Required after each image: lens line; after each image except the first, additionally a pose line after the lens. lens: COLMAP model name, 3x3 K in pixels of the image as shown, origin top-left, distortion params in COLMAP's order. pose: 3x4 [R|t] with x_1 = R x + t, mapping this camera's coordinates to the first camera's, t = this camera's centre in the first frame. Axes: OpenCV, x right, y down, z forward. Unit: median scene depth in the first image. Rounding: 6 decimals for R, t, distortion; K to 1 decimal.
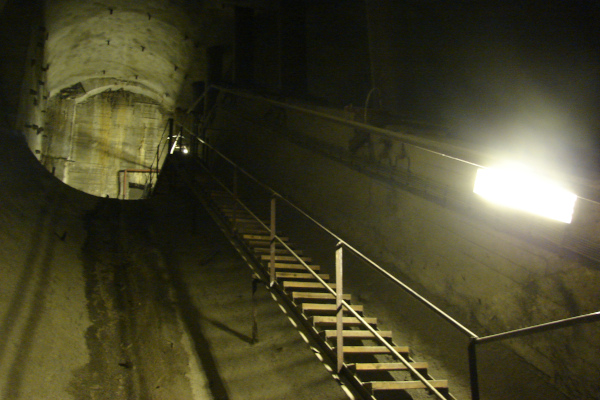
lens RADIAL K [[627.3, 0, 300.0], [0, 627.3, 200.0], [0, 0, 1]] dist [-0.207735, 0.285072]
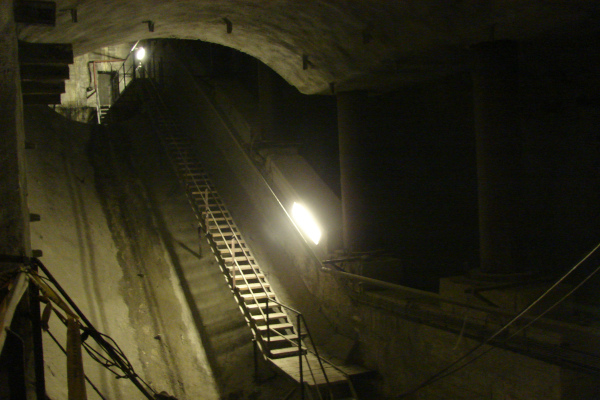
lens RADIAL K [[627.3, 0, 300.0], [0, 627.3, 200.0], [0, 0, 1]] dist [-0.207735, 0.285072]
pose [[0.997099, -0.032238, 0.068956, 0.109984], [0.007213, 0.941827, 0.336020, -0.596599], [-0.075777, -0.334547, 0.939327, -0.835180]]
